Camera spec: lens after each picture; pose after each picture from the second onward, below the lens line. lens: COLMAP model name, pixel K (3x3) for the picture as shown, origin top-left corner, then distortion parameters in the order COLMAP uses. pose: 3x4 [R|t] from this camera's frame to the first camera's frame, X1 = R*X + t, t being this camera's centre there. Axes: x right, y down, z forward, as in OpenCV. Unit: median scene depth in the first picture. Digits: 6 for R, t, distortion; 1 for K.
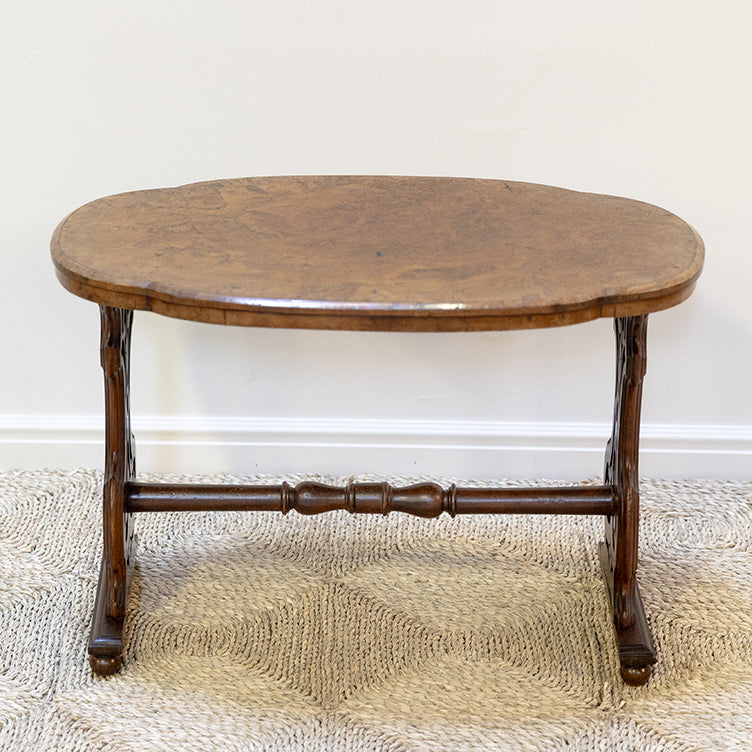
lens RADIAL K [[2403.9, 0, 352.7], [0, 2403.9, 231.4], [0, 0, 1]] dist [0.073249, 0.000000]
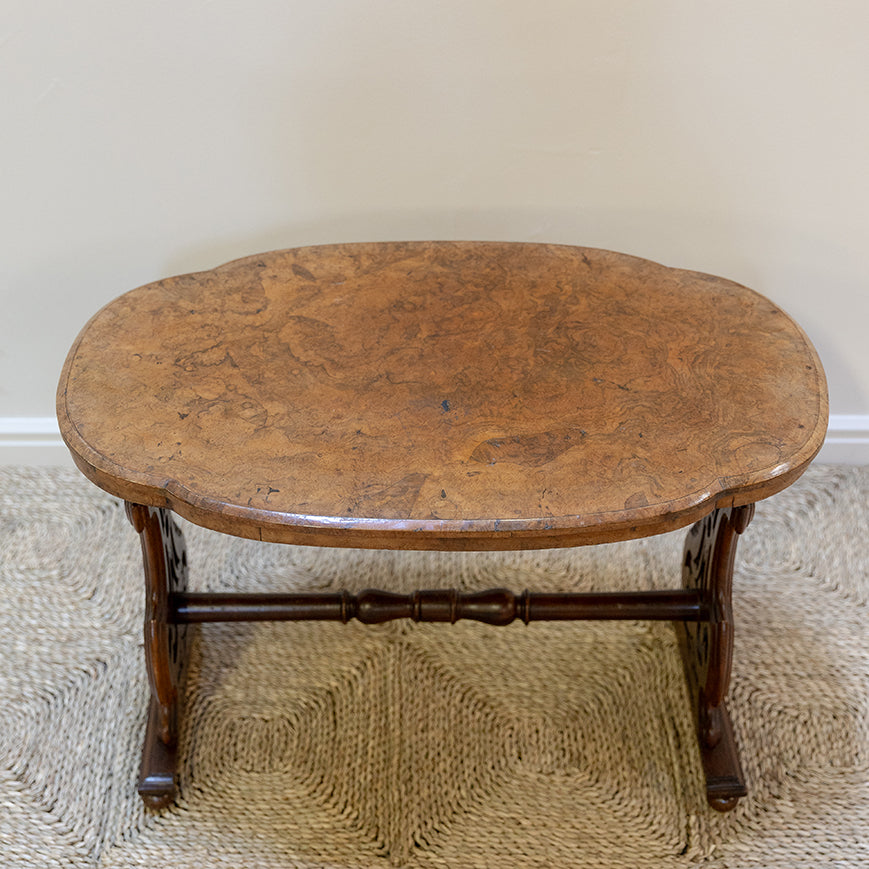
lens RADIAL K [[1501.6, 0, 429.0], [0, 1501.6, 325.8], [0, 0, 1]] dist [0.036860, 0.000000]
pose [[0.999748, -0.019600, 0.010971, -0.000125], [0.015788, 0.960606, 0.277465, -0.155915], [-0.015977, -0.277222, 0.960673, 0.478553]]
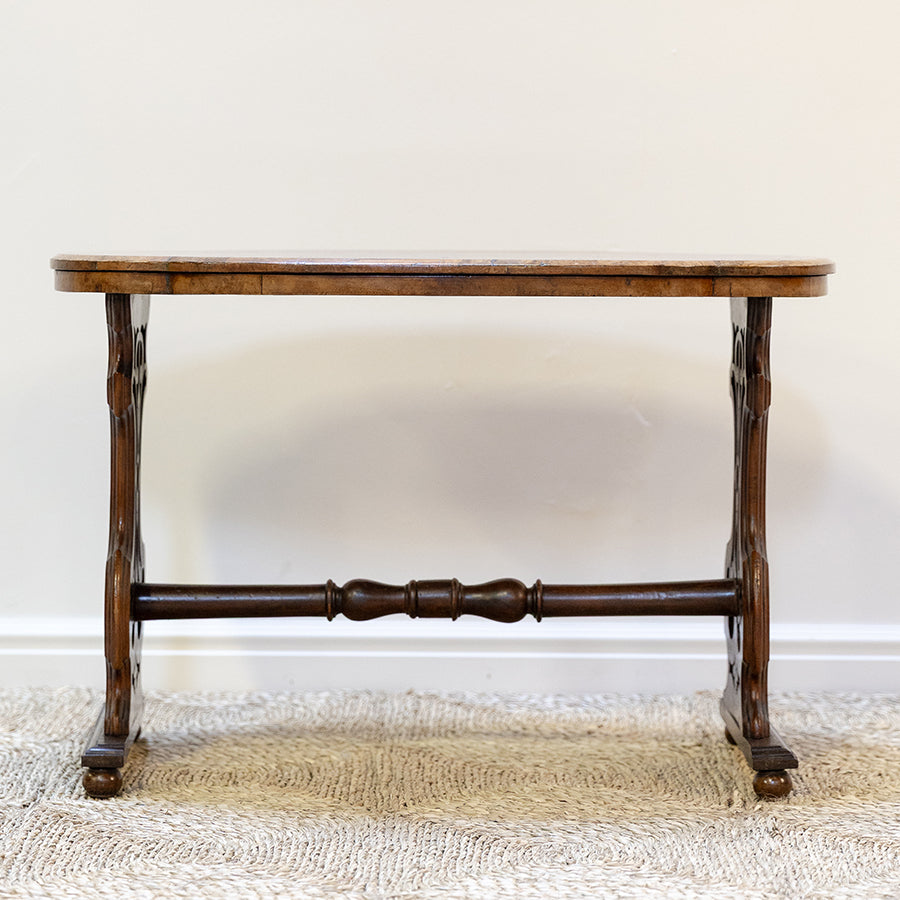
lens RADIAL K [[2877.0, 0, 436.4], [0, 2877.0, 295.8], [0, 0, 1]] dist [0.073249, 0.000000]
pose [[0.999878, -0.002174, 0.015492, -0.007443], [0.006536, 0.957778, -0.287435, 0.295198], [-0.014213, 0.287501, 0.957675, 0.046375]]
